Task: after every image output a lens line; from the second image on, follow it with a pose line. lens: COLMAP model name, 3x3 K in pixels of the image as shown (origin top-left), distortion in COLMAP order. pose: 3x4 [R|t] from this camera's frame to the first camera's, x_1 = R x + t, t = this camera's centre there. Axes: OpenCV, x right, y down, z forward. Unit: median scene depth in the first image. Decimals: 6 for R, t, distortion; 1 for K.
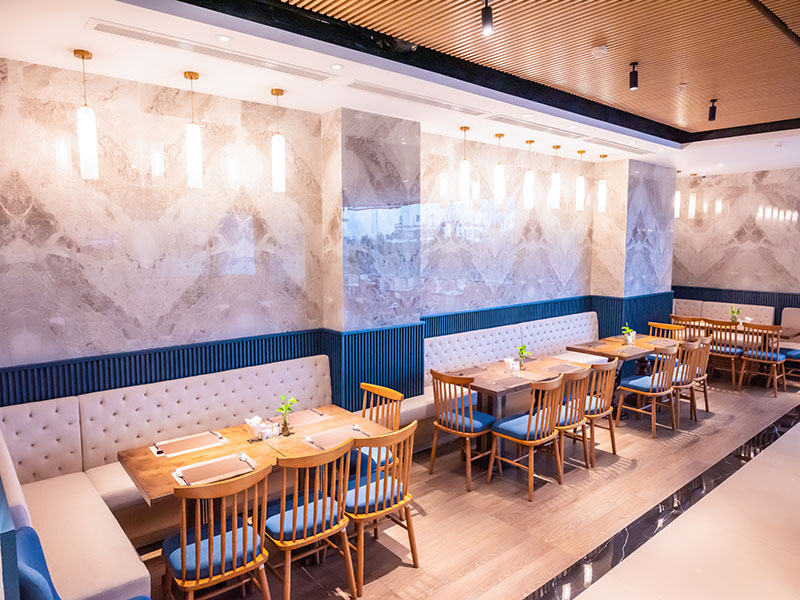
lens RADIAL K [[546.3, 0, 393.0], [0, 546.3, 293.8], [0, 0, 1]] dist [-0.002366, -0.007621]
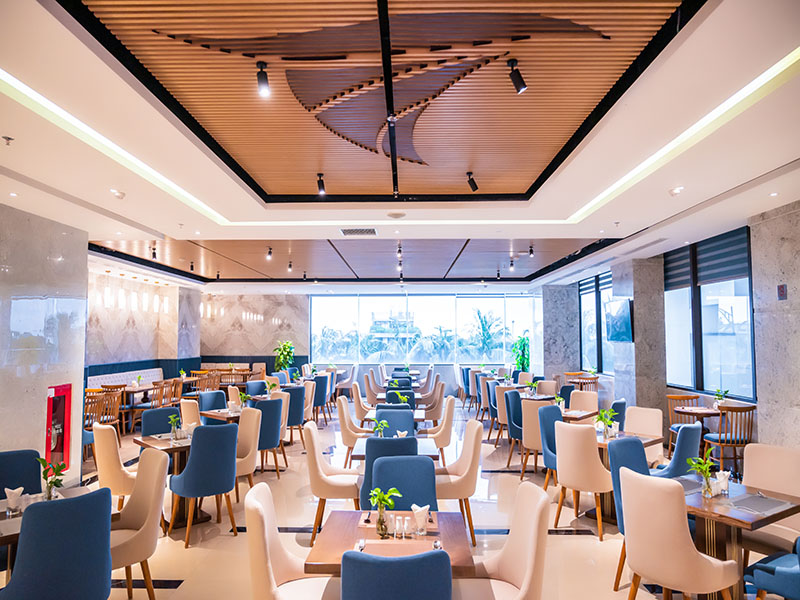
lens RADIAL K [[546.3, 0, 402.9], [0, 546.3, 305.1], [0, 0, 1]] dist [-0.002366, -0.007621]
pose [[0.661159, 0.043189, 0.749002, -0.463121], [0.073008, 0.989900, -0.121526, 0.105582], [-0.746685, 0.135031, 0.651328, -0.800085]]
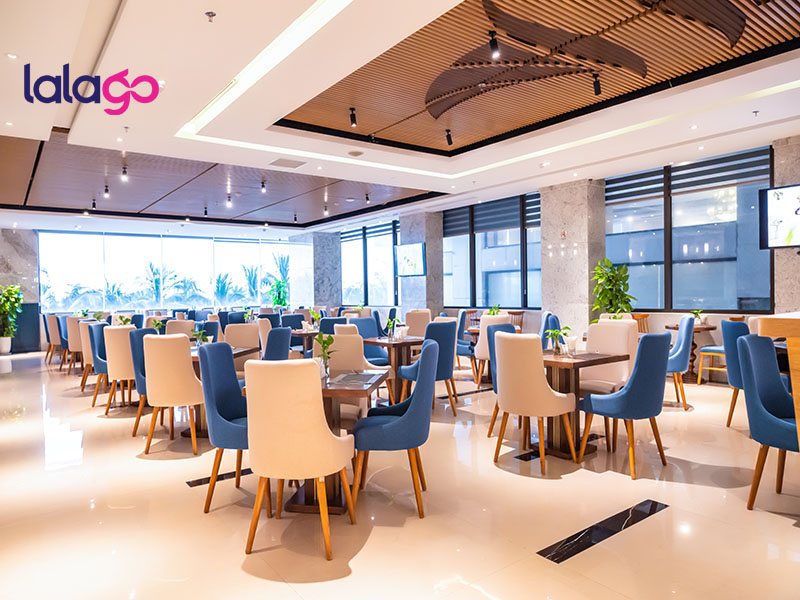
lens RADIAL K [[546.3, 0, 384.8], [0, 546.3, 313.0], [0, 0, 1]] dist [-0.002366, -0.007621]
pose [[0.051469, -0.031643, 0.998173, -1.147688], [0.115378, 0.992993, 0.025529, 0.157511], [-0.991987, 0.113854, 0.054759, 0.033837]]
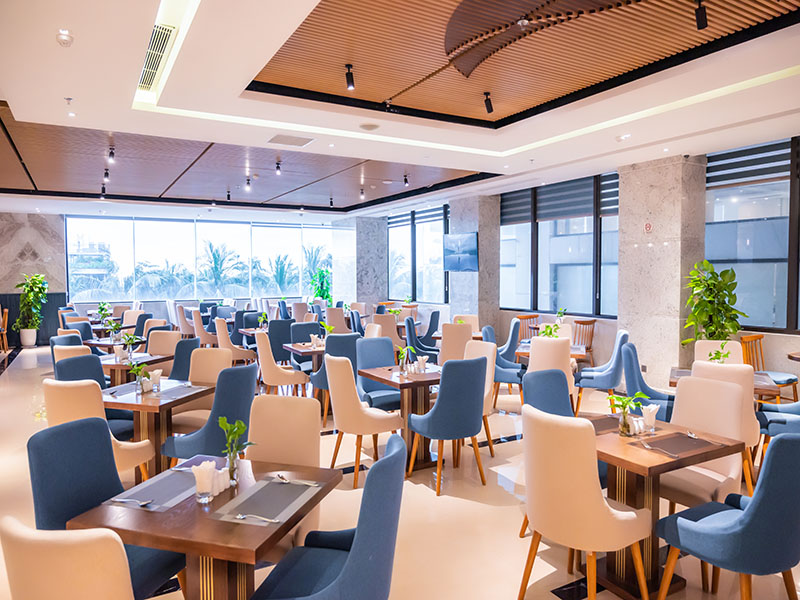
lens RADIAL K [[546.3, 0, 399.2], [0, 546.3, 297.6], [0, 0, 1]] dist [-0.002366, -0.007621]
pose [[0.169697, -0.046164, 0.984414, -0.710660], [0.100610, 0.994495, 0.029293, 0.070119], [-0.980347, 0.094071, 0.173408, -0.113733]]
